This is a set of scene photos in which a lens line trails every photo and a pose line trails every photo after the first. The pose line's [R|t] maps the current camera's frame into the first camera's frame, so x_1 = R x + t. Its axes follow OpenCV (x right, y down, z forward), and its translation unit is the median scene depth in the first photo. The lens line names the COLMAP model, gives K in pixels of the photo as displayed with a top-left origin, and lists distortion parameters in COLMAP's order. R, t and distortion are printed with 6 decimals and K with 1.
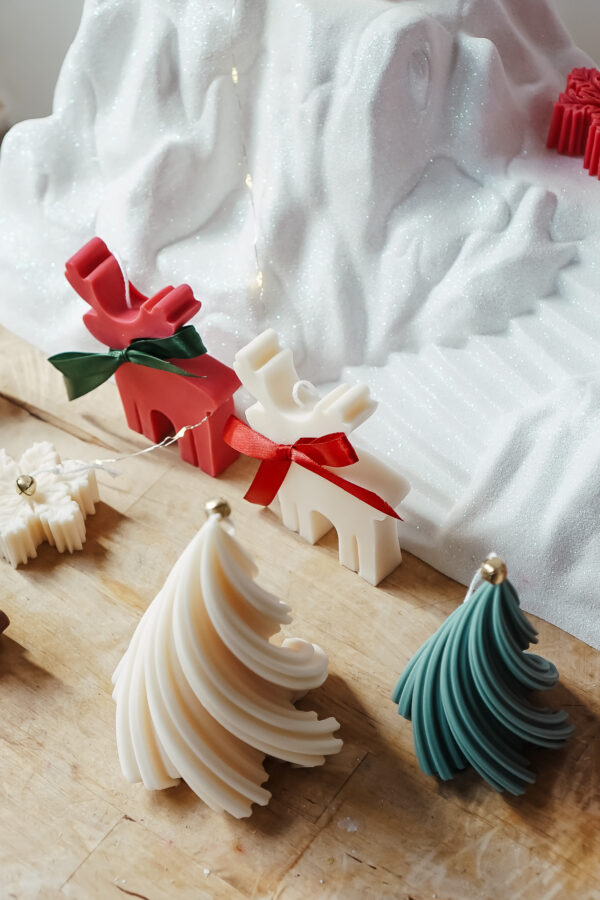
lens RADIAL K [[1376.5, 0, 300.2], [0, 1376.5, 493.5], [0, 0, 1]] dist [0.065390, -0.121952]
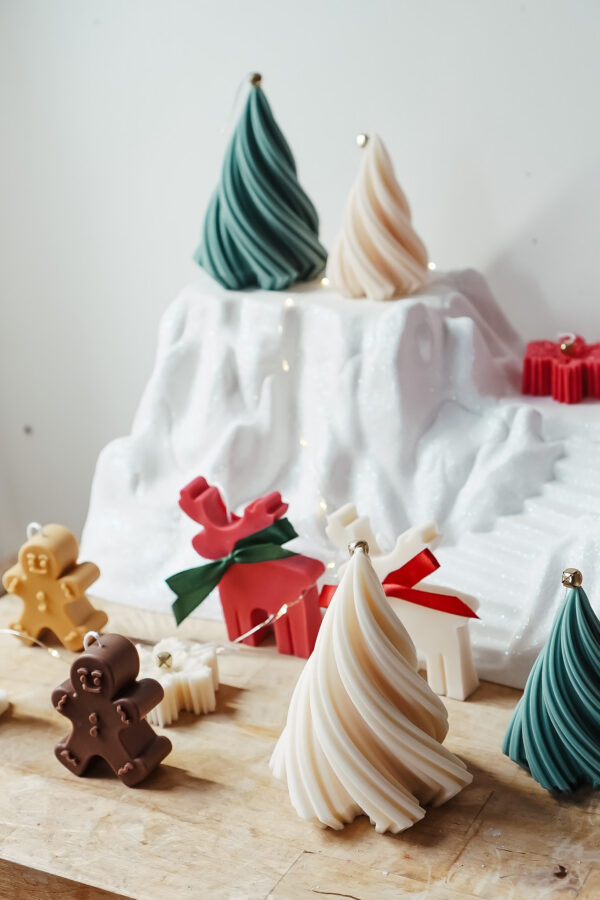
lens RADIAL K [[1376.5, 0, 300.2], [0, 1376.5, 493.5], [0, 0, 1]] dist [0.065390, -0.121952]
pose [[0.990065, -0.108277, 0.089703, -0.174751], [0.136071, 0.898563, -0.417215, 0.386951], [-0.035429, 0.425276, 0.904370, -0.163931]]
